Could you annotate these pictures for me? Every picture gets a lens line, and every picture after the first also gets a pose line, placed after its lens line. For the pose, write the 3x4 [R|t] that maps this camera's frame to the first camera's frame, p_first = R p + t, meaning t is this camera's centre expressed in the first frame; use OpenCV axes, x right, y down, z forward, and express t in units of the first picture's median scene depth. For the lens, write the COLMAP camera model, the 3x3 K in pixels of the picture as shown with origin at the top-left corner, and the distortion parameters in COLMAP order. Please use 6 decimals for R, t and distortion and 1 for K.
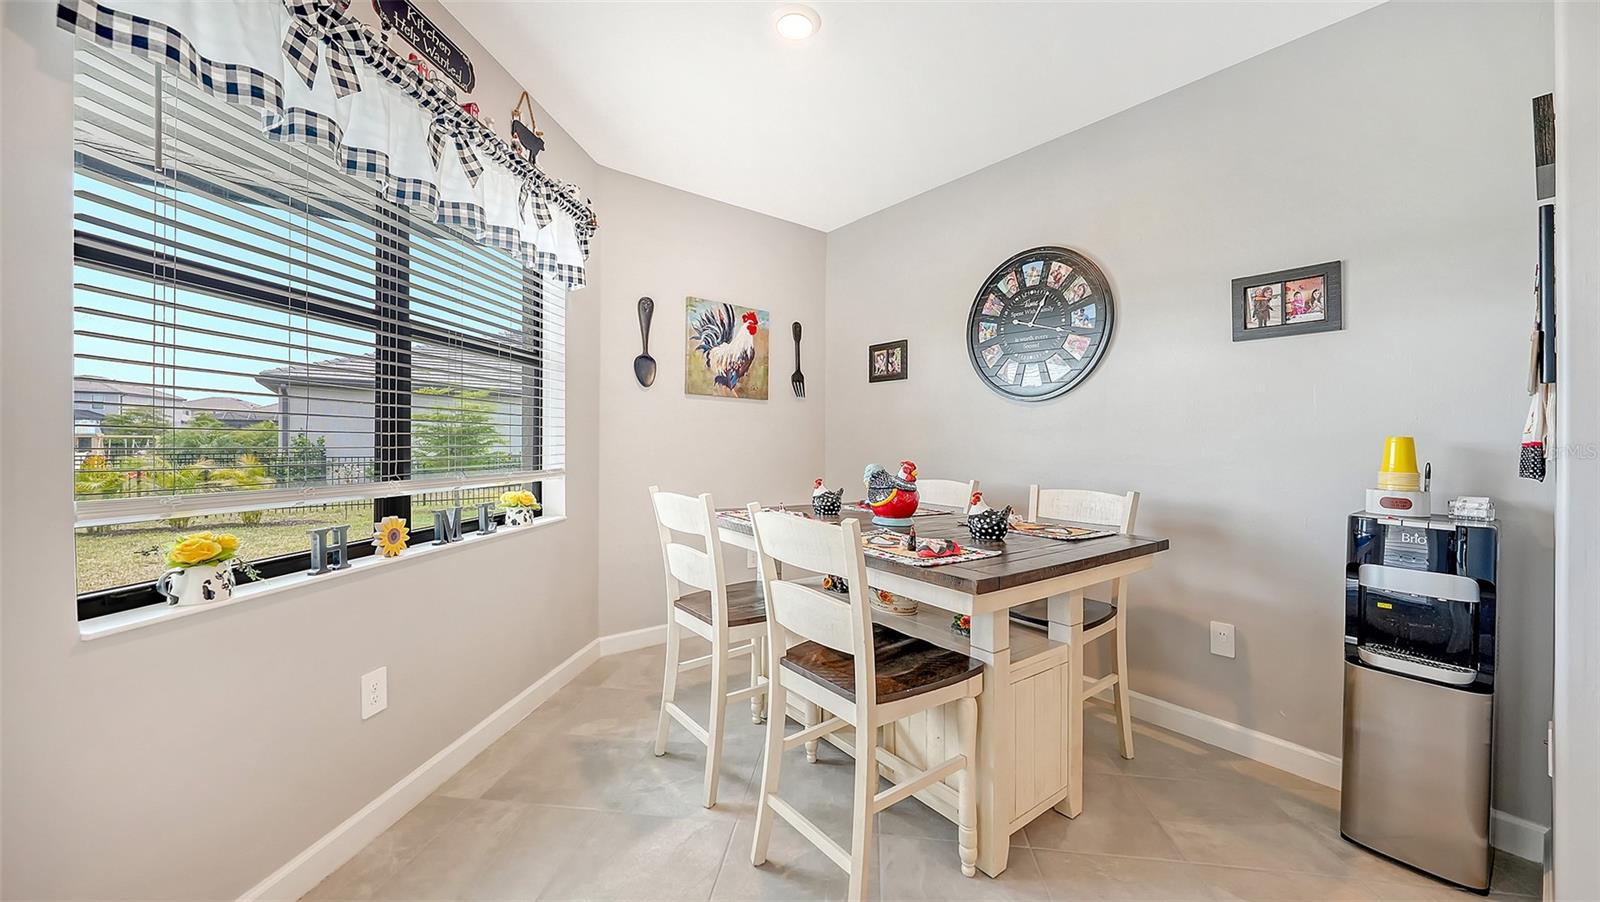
lens RADIAL K [[581.2, 0, 798.5], [0, 581.2, 442.7], [0, 0, 1]] dist [-0.001925, -0.000267]
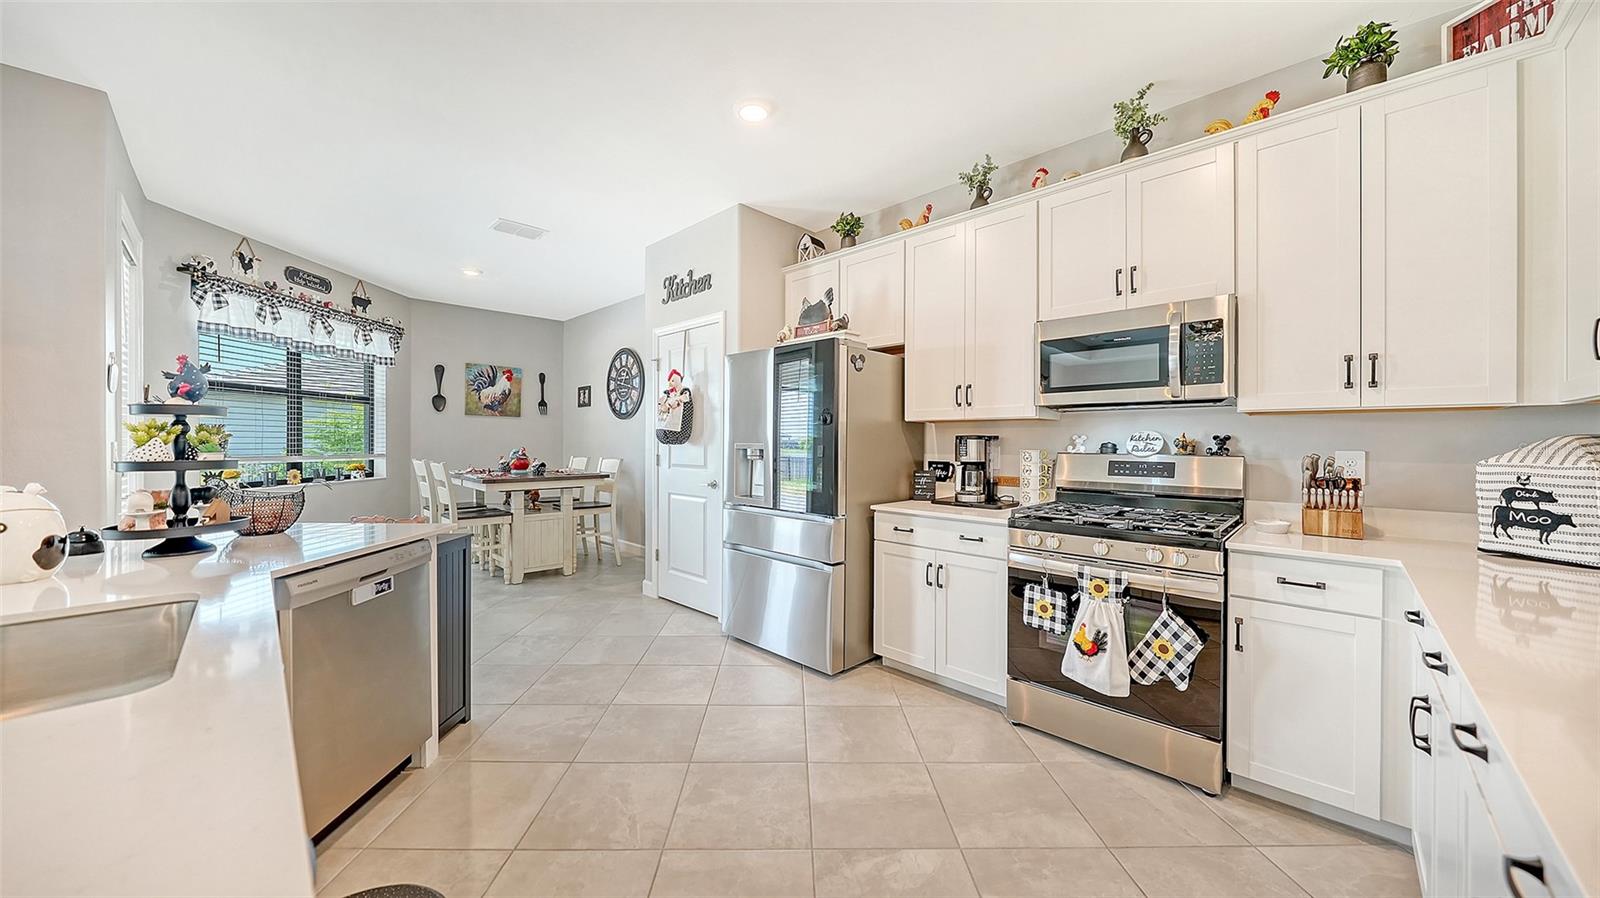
lens RADIAL K [[558.0, 0, 790.1], [0, 558.0, 438.4], [0, 0, 1]] dist [-0.002837, -0.000247]
pose [[0.992941, -0.009248, 0.118245, 0.814810], [0.009812, 0.999943, -0.004182, 0.012508], [-0.118199, 0.005313, 0.992976, -1.170546]]
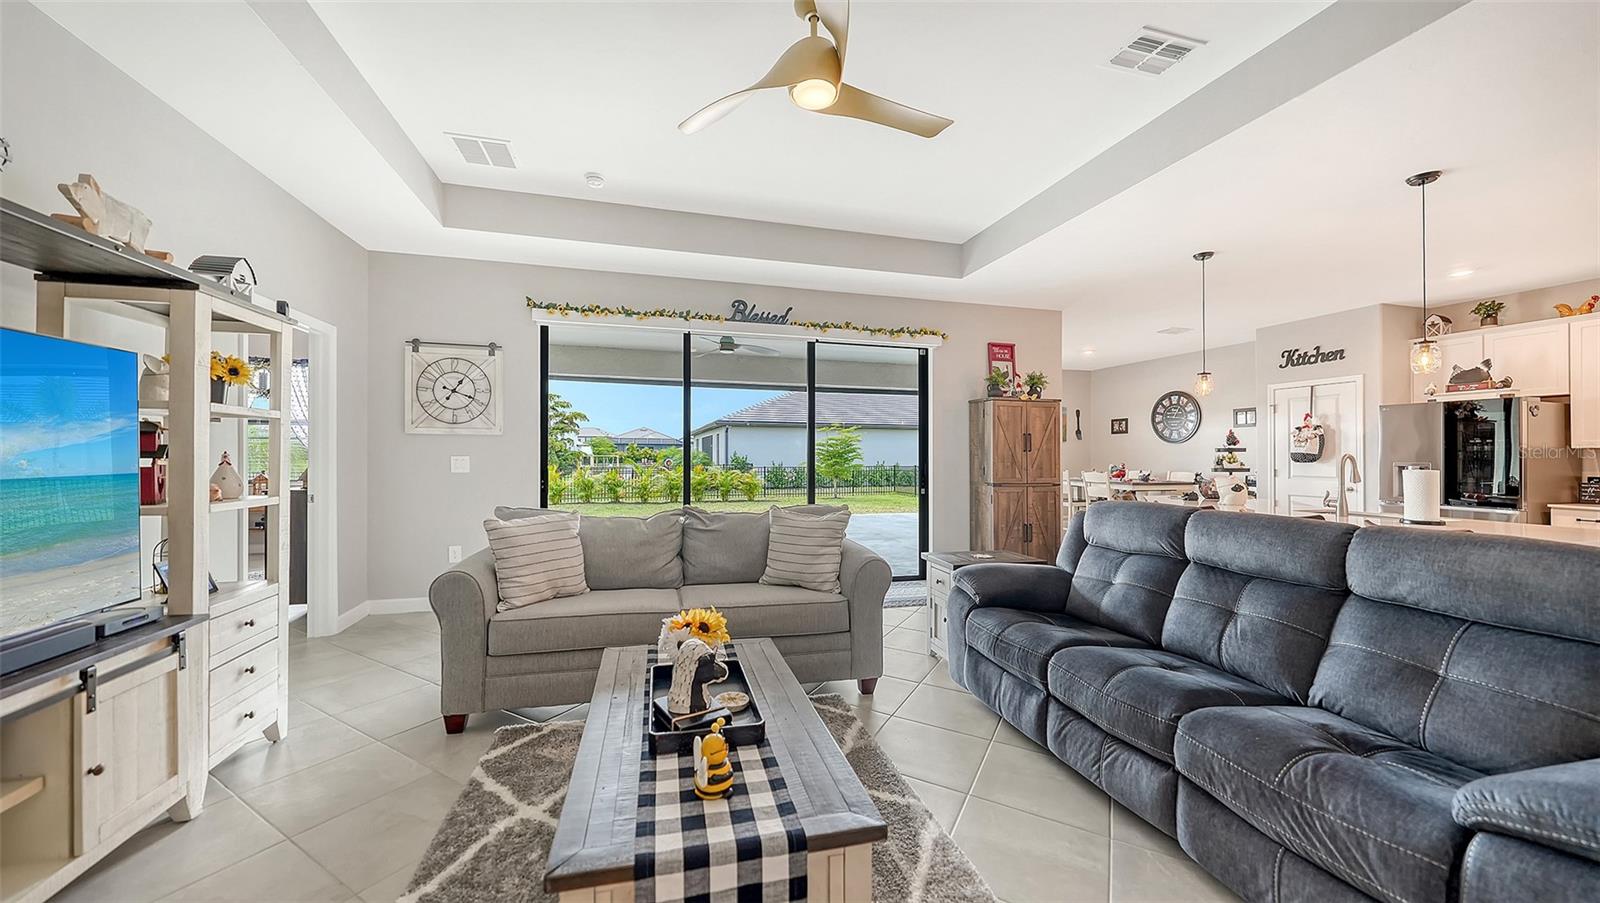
lens RADIAL K [[557.6, 0, 793.6], [0, 557.6, 450.5], [0, 0, 1]] dist [-0.001639, -0.000042]
pose [[0.920383, -0.011000, -0.390863, -0.283041], [0.006018, 0.999884, -0.013970, -0.009725], [0.390972, 0.010505, 0.920343, -2.467036]]
